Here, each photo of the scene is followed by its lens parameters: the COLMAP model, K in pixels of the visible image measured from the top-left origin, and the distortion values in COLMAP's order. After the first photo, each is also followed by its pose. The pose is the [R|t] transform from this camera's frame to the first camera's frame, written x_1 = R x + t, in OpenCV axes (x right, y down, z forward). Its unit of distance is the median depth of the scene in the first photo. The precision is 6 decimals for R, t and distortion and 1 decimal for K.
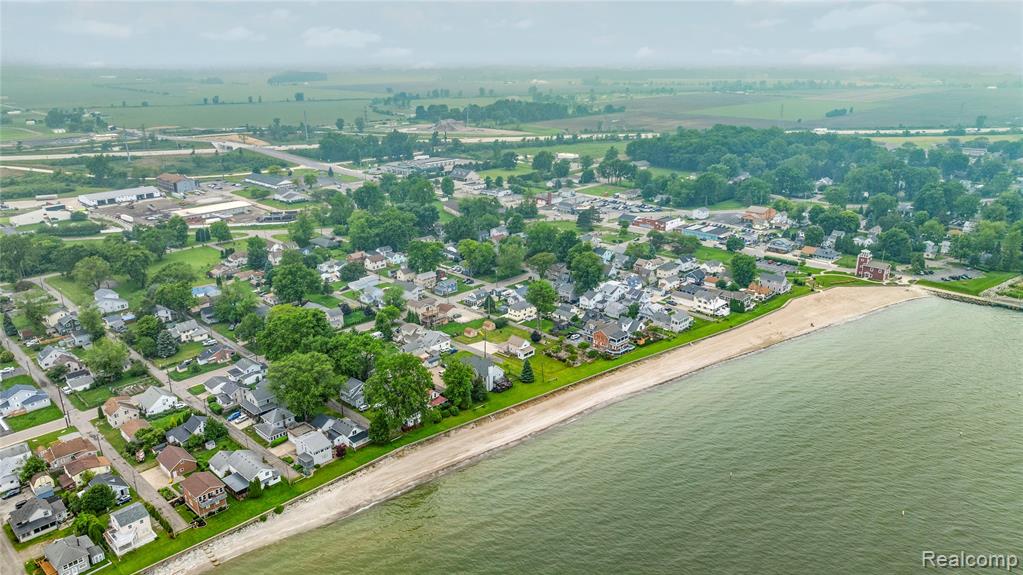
lens RADIAL K [[722.3, 0, 511.5], [0, 722.3, 287.5], [0, 0, 1]] dist [-0.018551, 0.004079]
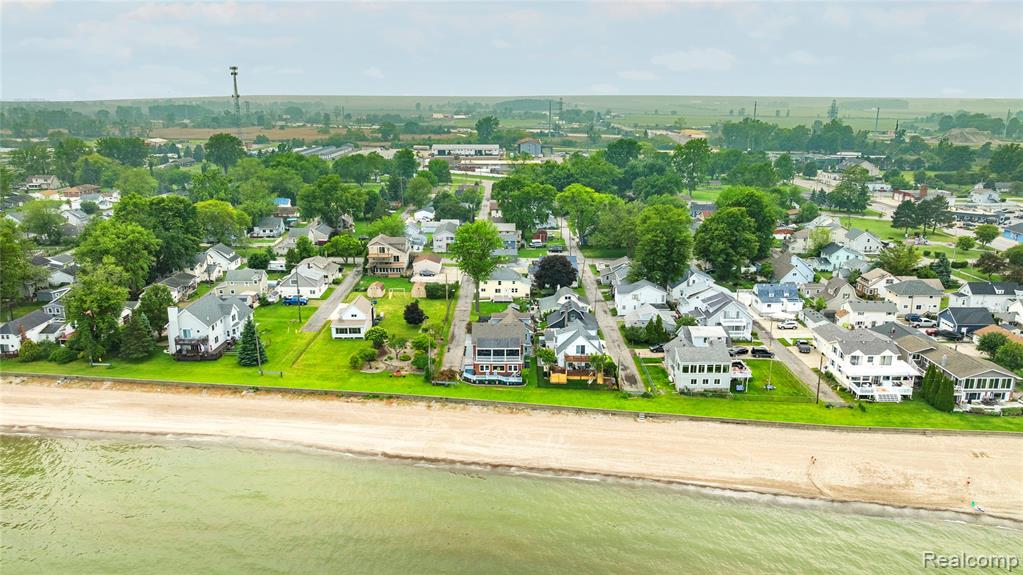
lens RADIAL K [[722.3, 0, 511.5], [0, 722.3, 287.5], [0, 0, 1]] dist [-0.018551, 0.004079]
pose [[0.705184, 0.188961, -0.683381, 0.369808], [-0.223780, 0.973884, 0.038368, 0.009306], [0.672784, 0.125871, 0.729053, 0.538231]]
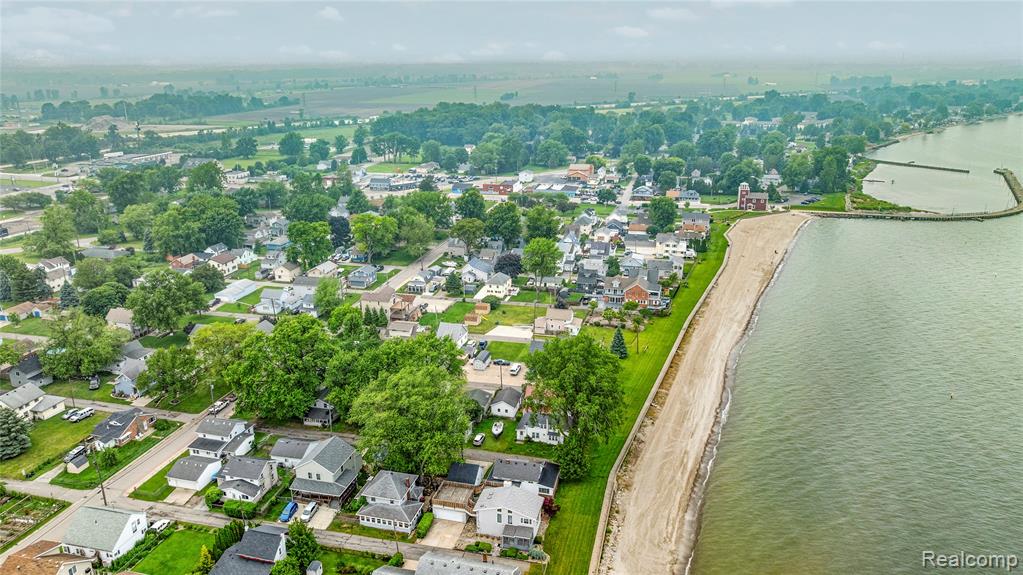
lens RADIAL K [[722.3, 0, 511.5], [0, 722.3, 287.5], [0, 0, 1]] dist [-0.018551, 0.004079]
pose [[0.866844, -0.153333, 0.474416, -0.315859], [0.158299, 0.986943, 0.029743, 0.012156], [-0.472782, 0.049317, 0.879798, 0.279360]]
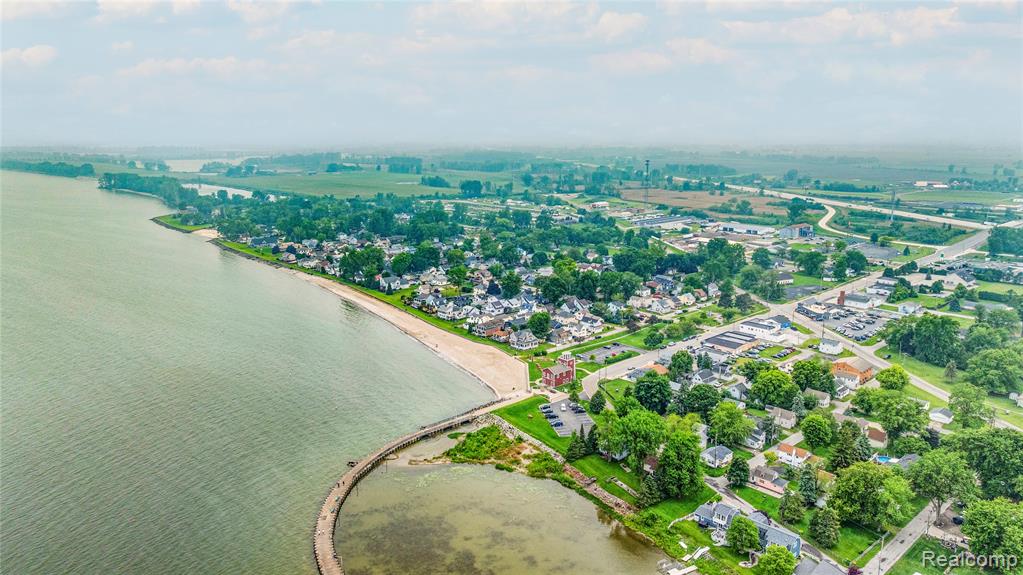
lens RADIAL K [[722.3, 0, 511.5], [0, 722.3, 287.5], [0, 0, 1]] dist [-0.018551, 0.004079]
pose [[-0.047087, 0.220428, -0.974266, 1.415858], [-0.311528, 0.923460, 0.223989, -0.318955], [0.949069, 0.314059, 0.025186, 0.933118]]
